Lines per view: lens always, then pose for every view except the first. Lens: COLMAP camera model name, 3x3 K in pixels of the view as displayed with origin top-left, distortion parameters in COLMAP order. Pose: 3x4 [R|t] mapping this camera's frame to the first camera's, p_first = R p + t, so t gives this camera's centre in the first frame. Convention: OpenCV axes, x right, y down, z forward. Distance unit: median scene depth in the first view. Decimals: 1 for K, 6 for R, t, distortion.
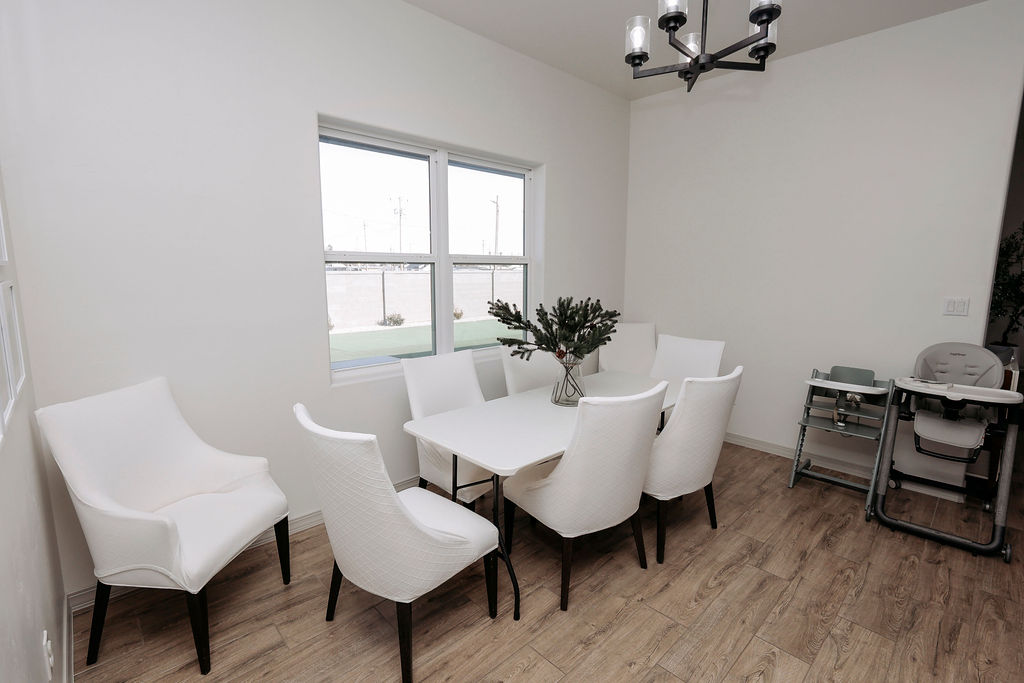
lens RADIAL K [[466.5, 0, 505.5], [0, 466.5, 335.1], [0, 0, 1]] dist [-0.008549, 0.000804]
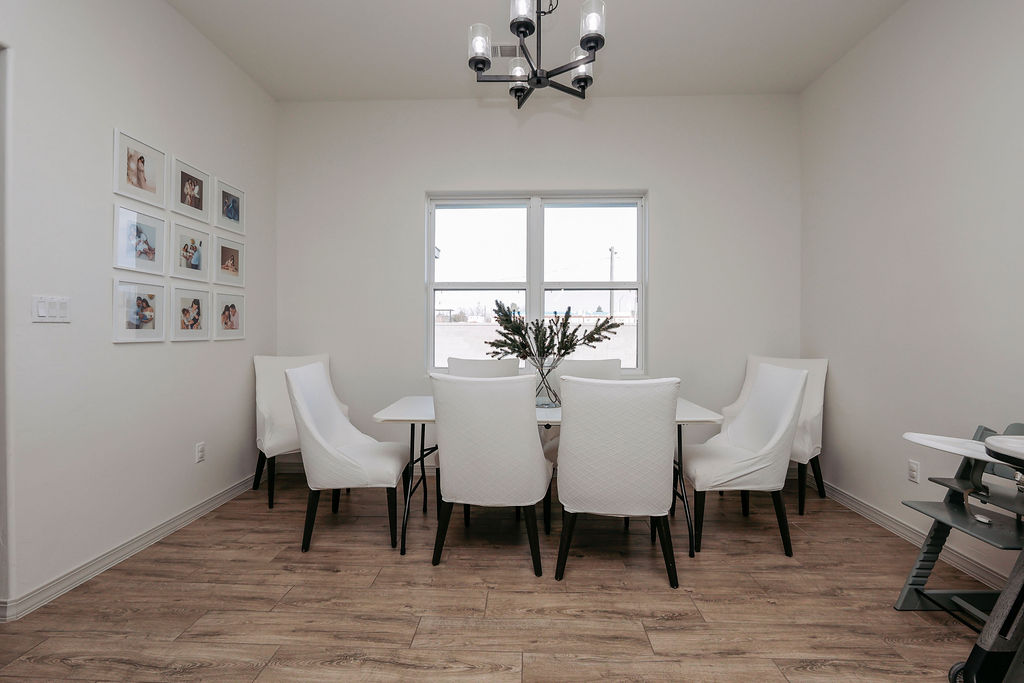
lens RADIAL K [[462.2, 0, 509.2], [0, 462.2, 323.4], [0, 0, 1]] dist [-0.012724, -0.000025]
pose [[0.712602, -0.004033, -0.701557, 0.888870], [-0.099992, 0.989191, -0.107253, 0.088882], [0.694406, 0.146579, 0.704496, 0.203318]]
